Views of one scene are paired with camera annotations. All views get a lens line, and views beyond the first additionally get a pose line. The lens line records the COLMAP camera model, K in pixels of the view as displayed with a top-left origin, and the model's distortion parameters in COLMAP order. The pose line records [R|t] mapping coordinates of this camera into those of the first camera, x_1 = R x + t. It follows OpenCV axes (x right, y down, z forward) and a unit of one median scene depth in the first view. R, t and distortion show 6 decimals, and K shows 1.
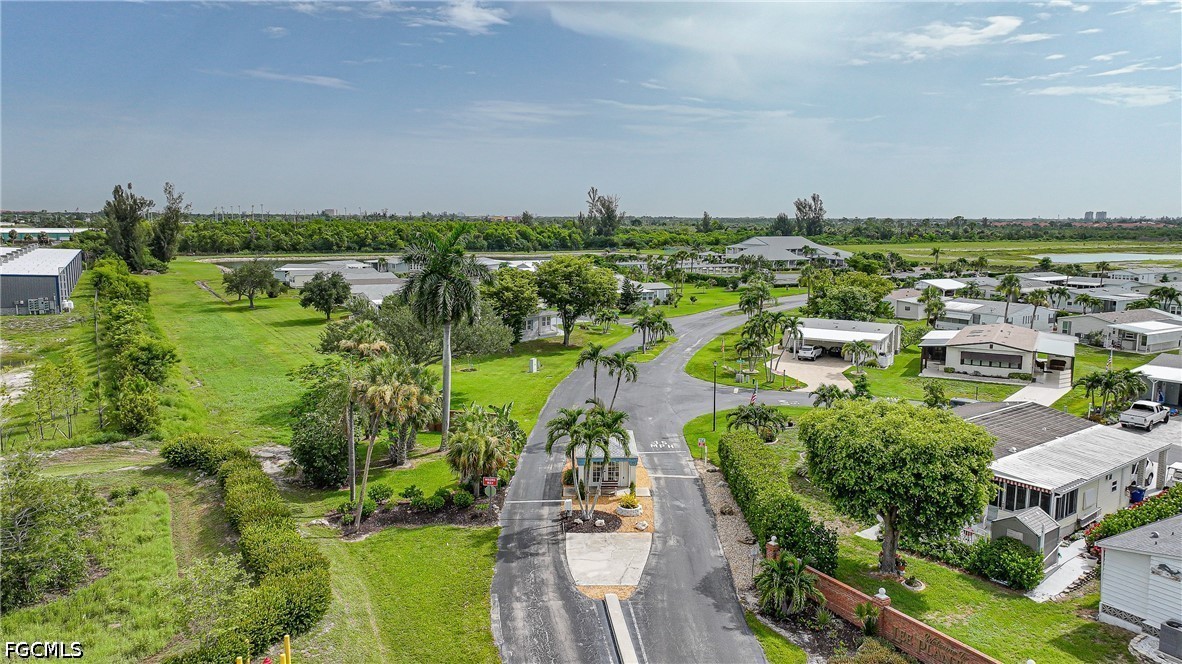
lens RADIAL K [[831.5, 0, 594.2], [0, 831.5, 349.9], [0, 0, 1]] dist [0.003036, 0.004481]
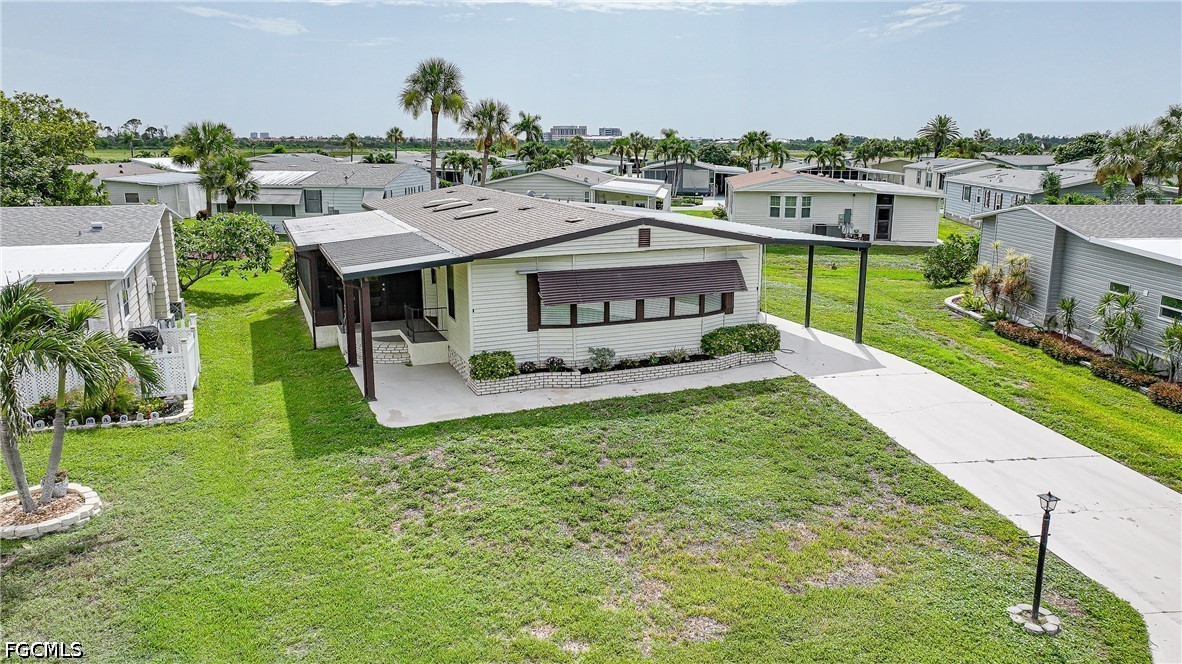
lens RADIAL K [[831.5, 0, 600.0], [0, 831.5, 333.2], [0, 0, 1]] dist [0.003036, 0.004481]
pose [[0.608060, -0.178398, 0.773587, 0.087397], [0.122786, 0.983833, 0.130370, -0.003073], [-0.784338, 0.015713, 0.620134, 0.268519]]
